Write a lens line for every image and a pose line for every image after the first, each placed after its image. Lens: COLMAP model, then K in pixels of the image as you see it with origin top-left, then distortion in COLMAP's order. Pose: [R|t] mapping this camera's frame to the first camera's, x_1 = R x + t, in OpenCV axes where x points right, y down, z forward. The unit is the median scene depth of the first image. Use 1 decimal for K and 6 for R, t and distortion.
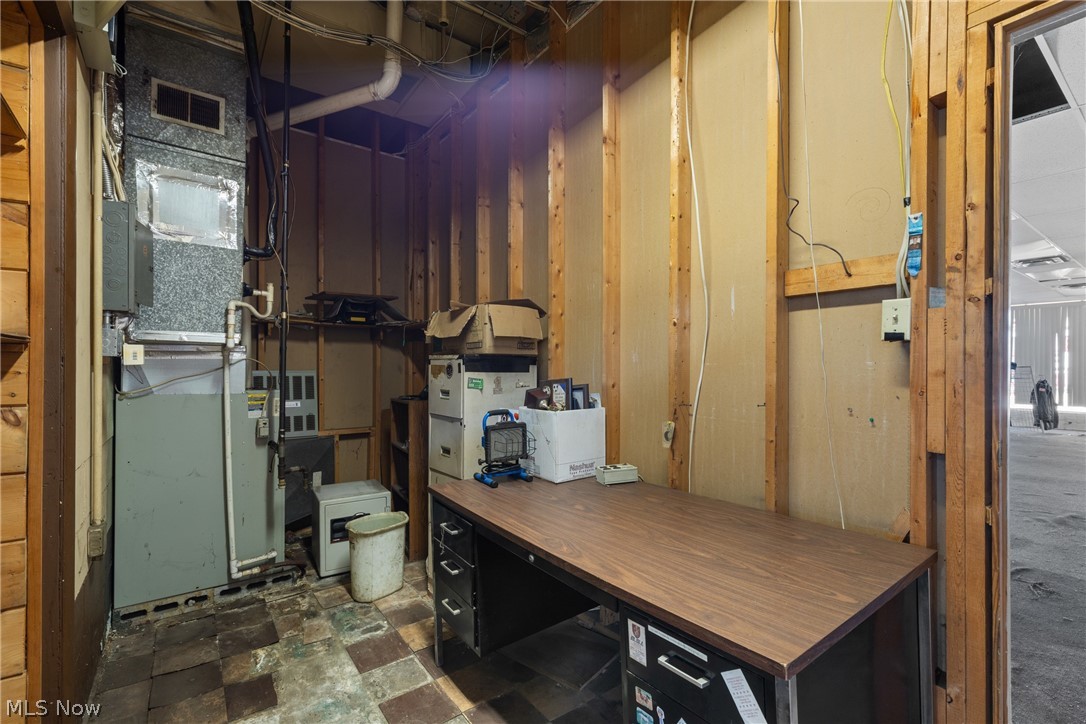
lens RADIAL K [[494.8, 0, 543.6], [0, 494.8, 365.2], [0, 0, 1]] dist [-0.000056, 0.000021]
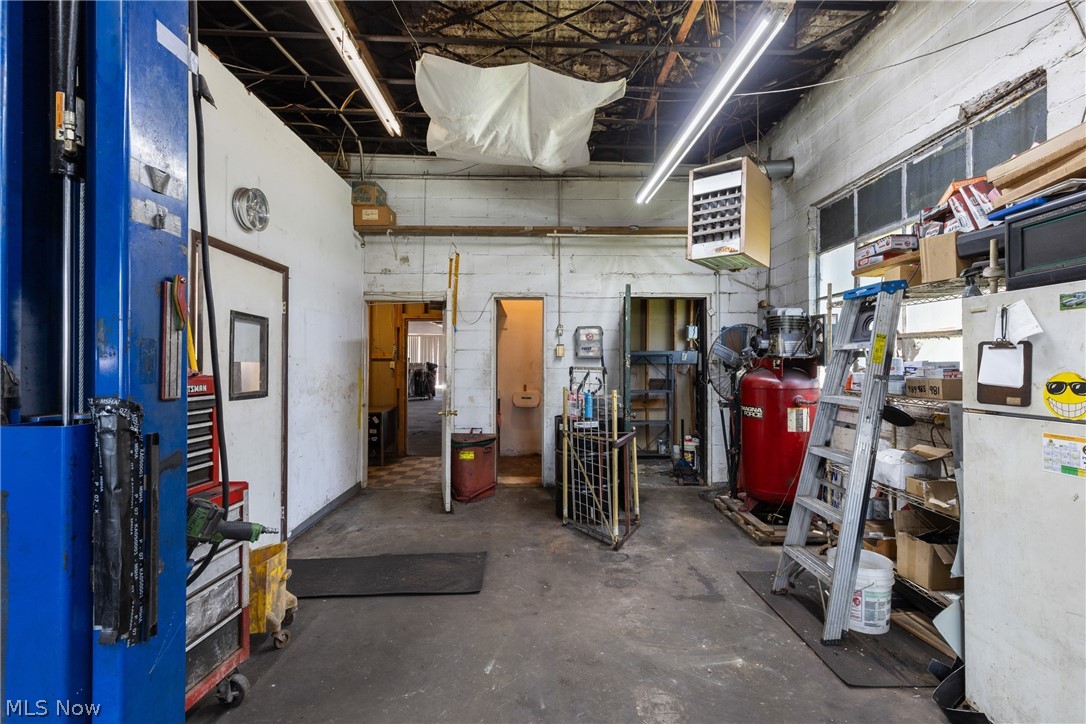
lens RADIAL K [[494.8, 0, 545.6], [0, 494.8, 363.3], [0, 0, 1]] dist [-0.000056, 0.000021]
pose [[0.578889, 0.003055, 0.815401, -2.619469], [-0.002533, 0.999995, -0.001948, -0.094855], [-0.815403, -0.000937, 0.578893, -3.364129]]
